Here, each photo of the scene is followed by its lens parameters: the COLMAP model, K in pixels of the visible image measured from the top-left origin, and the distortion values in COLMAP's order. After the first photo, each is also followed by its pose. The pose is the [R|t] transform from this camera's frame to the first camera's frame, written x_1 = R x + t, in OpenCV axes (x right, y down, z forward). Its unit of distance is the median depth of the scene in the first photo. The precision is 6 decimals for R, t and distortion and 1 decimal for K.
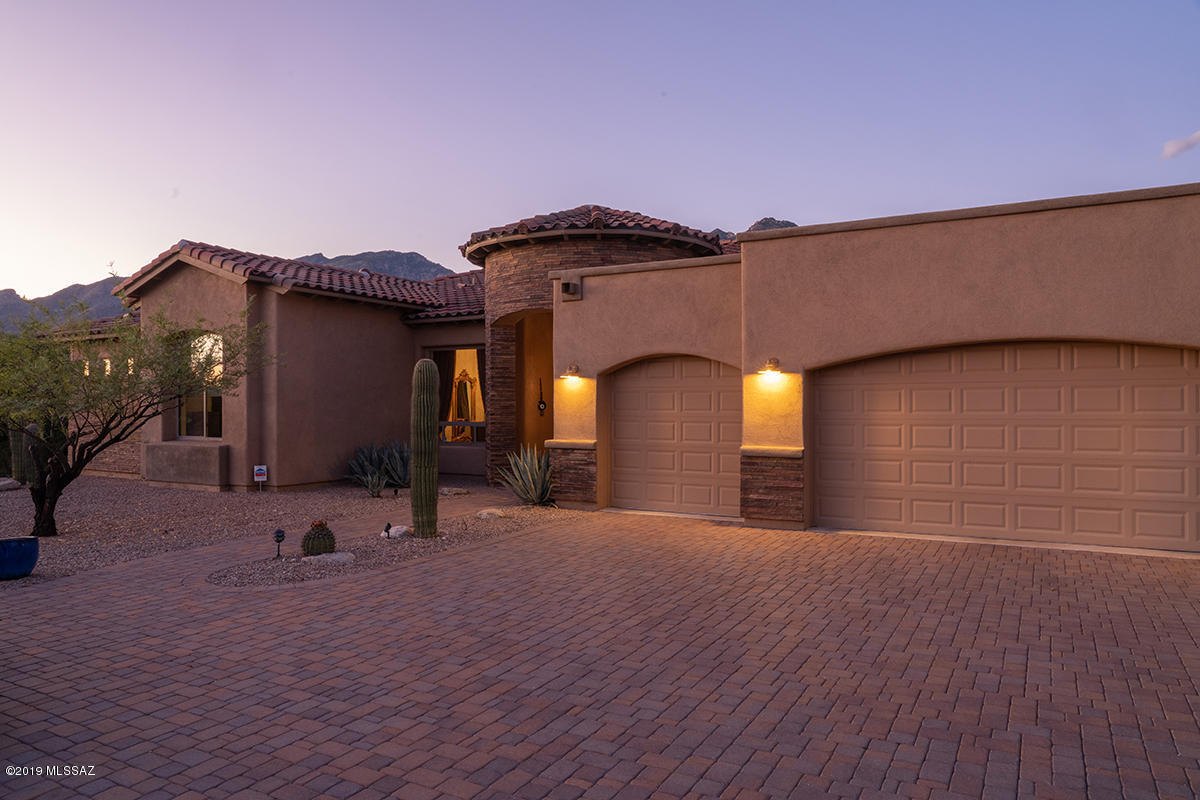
lens RADIAL K [[806.2, 0, 600.0], [0, 806.2, 400.0], [0, 0, 1]] dist [-0.020678, 0.002446]
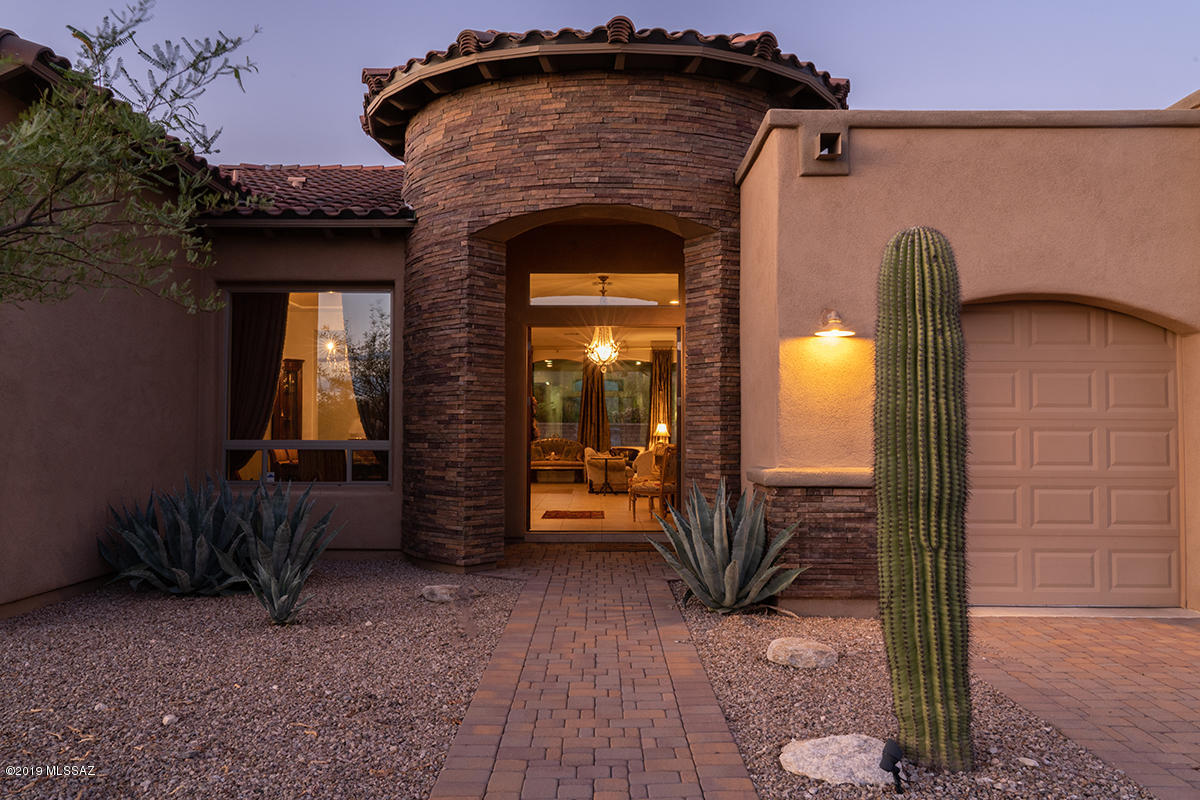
lens RADIAL K [[964.5, 0, 600.0], [0, 964.5, 400.0], [0, 0, 1]] dist [0.012576, 0.004625]
pose [[0.874135, 0.018458, 0.485332, -0.363322], [-0.004444, 0.999540, -0.030010, 0.023158], [-0.485663, 0.024076, 0.873815, 0.486899]]
